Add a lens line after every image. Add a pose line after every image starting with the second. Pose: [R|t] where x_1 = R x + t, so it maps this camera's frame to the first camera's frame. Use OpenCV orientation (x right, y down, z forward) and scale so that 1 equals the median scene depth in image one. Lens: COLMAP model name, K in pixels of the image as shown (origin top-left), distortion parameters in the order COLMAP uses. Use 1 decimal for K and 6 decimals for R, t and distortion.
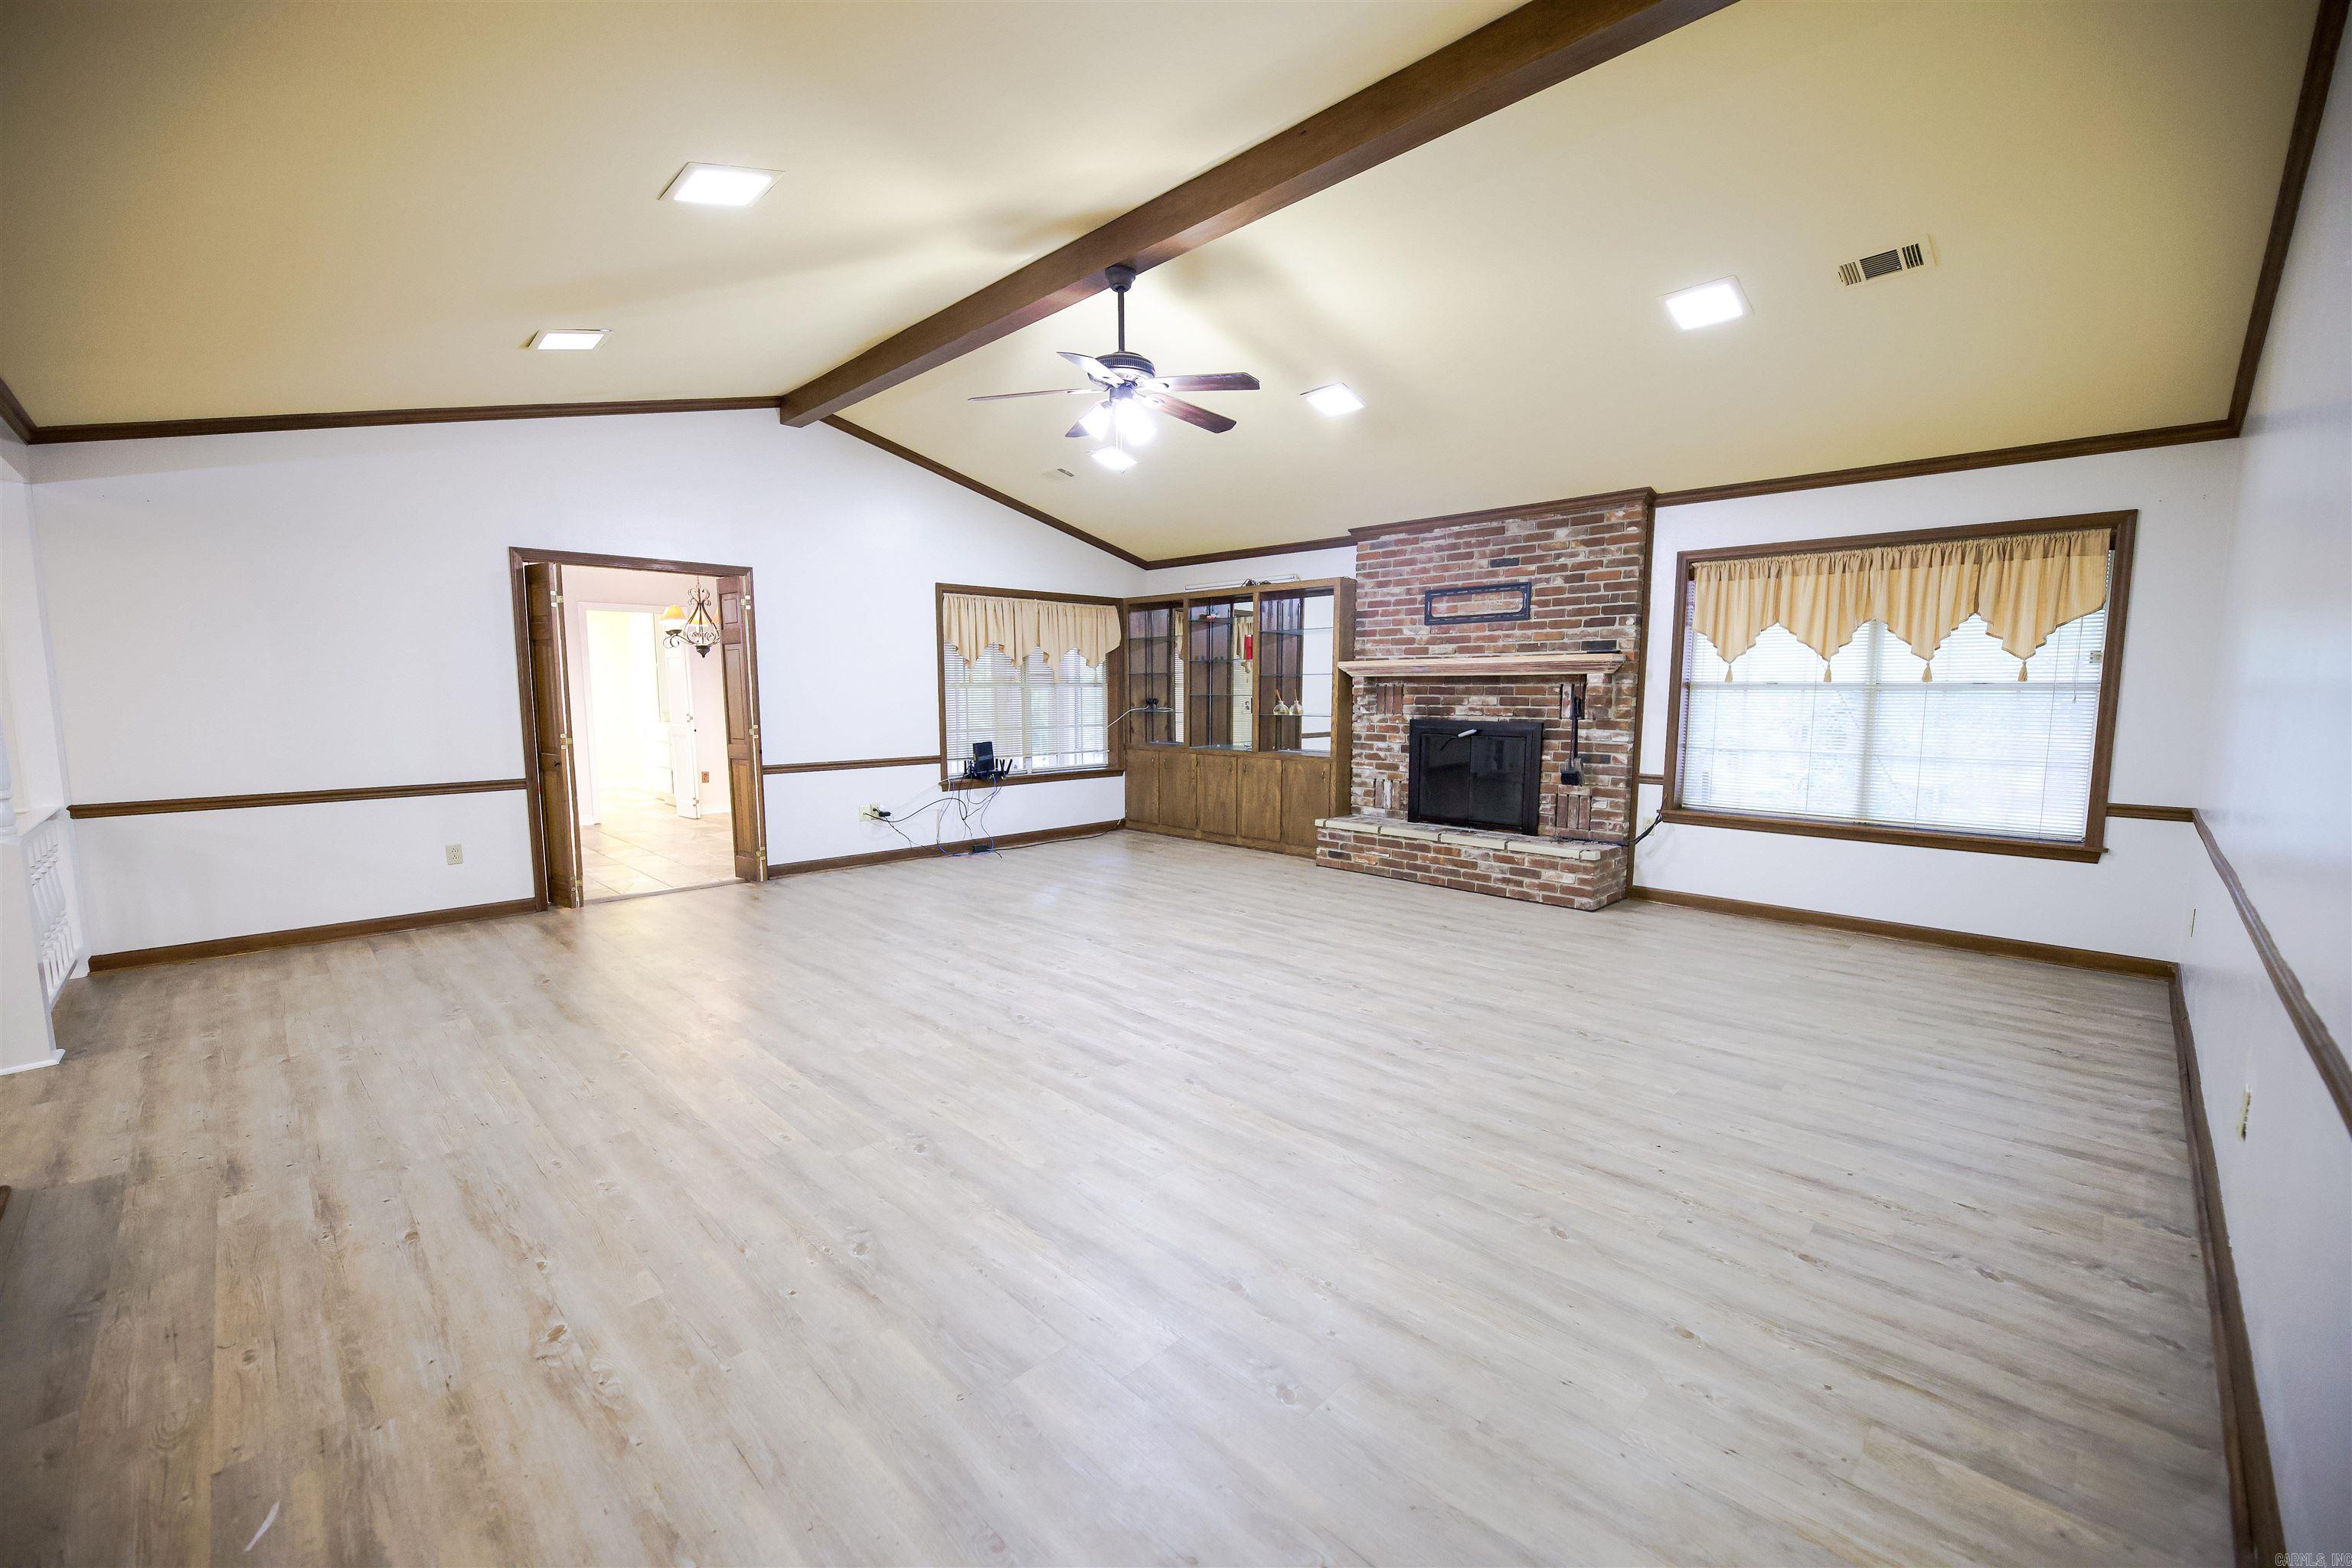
lens RADIAL K [[959.9, 0, 1165.6], [0, 959.9, 800.8], [0, 0, 1]] dist [-0.001129, -0.000273]
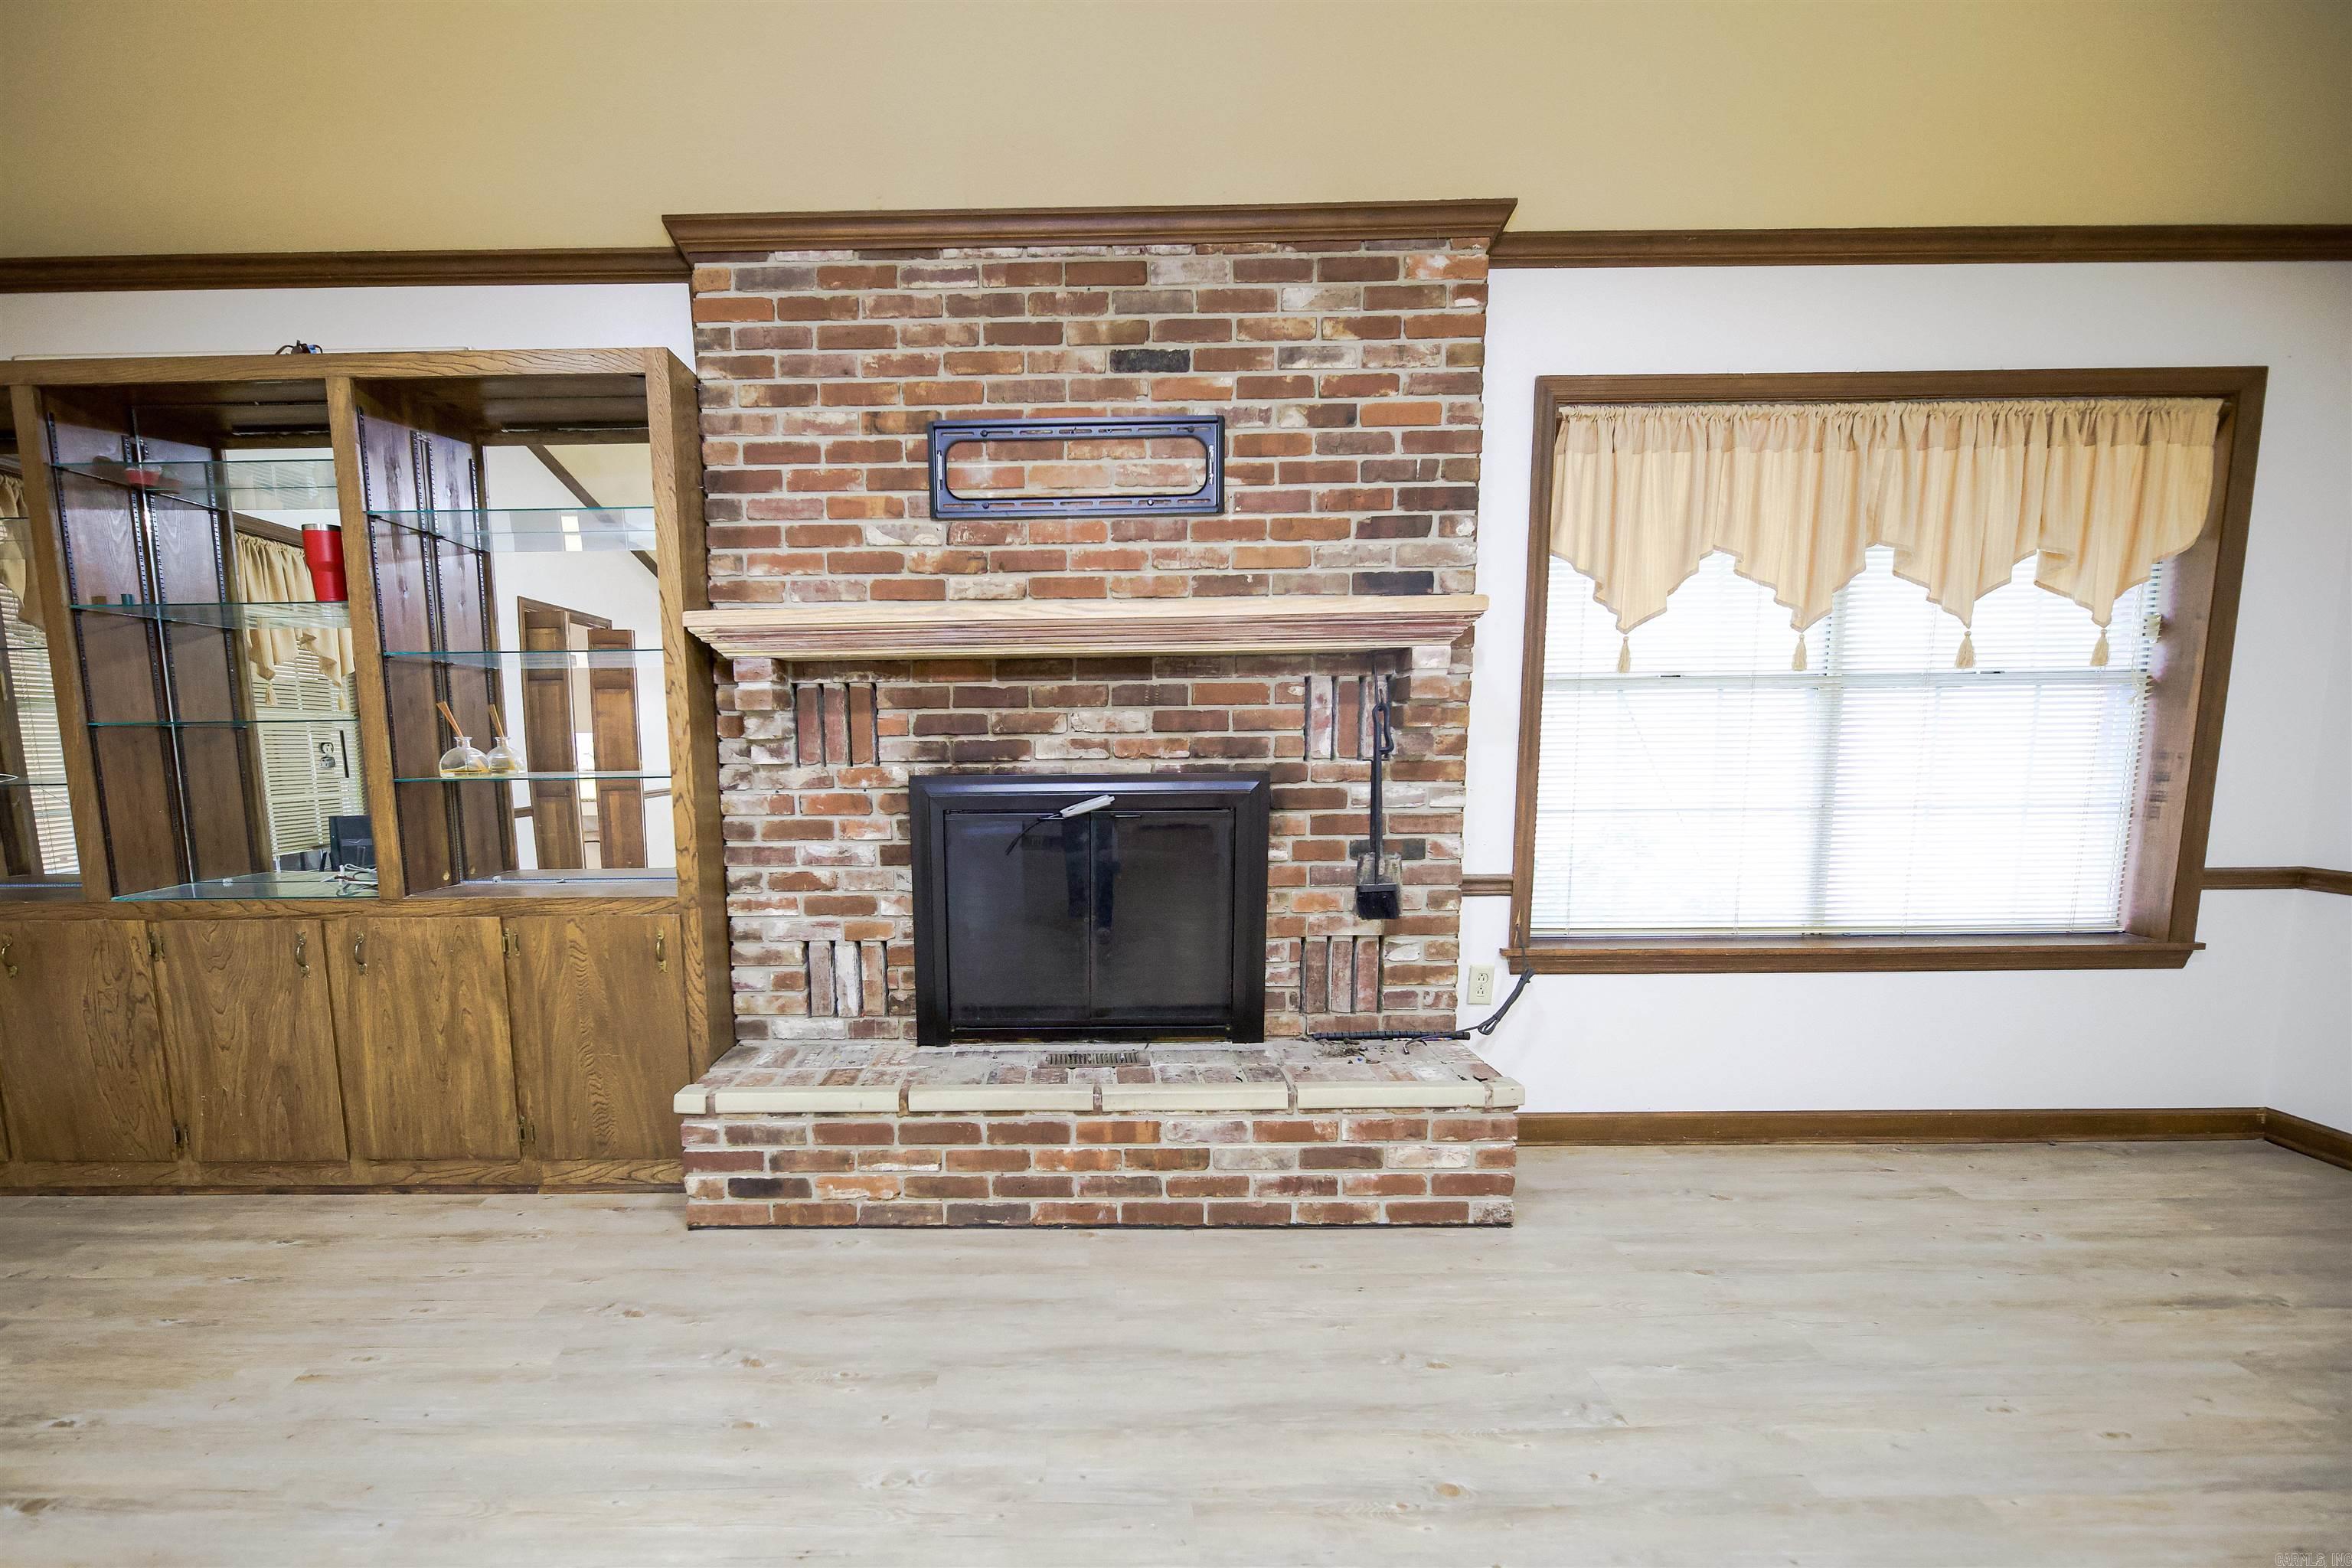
lens RADIAL K [[959.9, 0, 980.7], [0, 959.9, 878.4], [0, 0, 1]] dist [-0.001129, -0.000273]
pose [[0.708497, -0.108994, 0.697246, 0.011829], [0.095596, 0.993717, 0.058200, -0.068237], [-0.699209, 0.025419, 0.714465, 0.758591]]
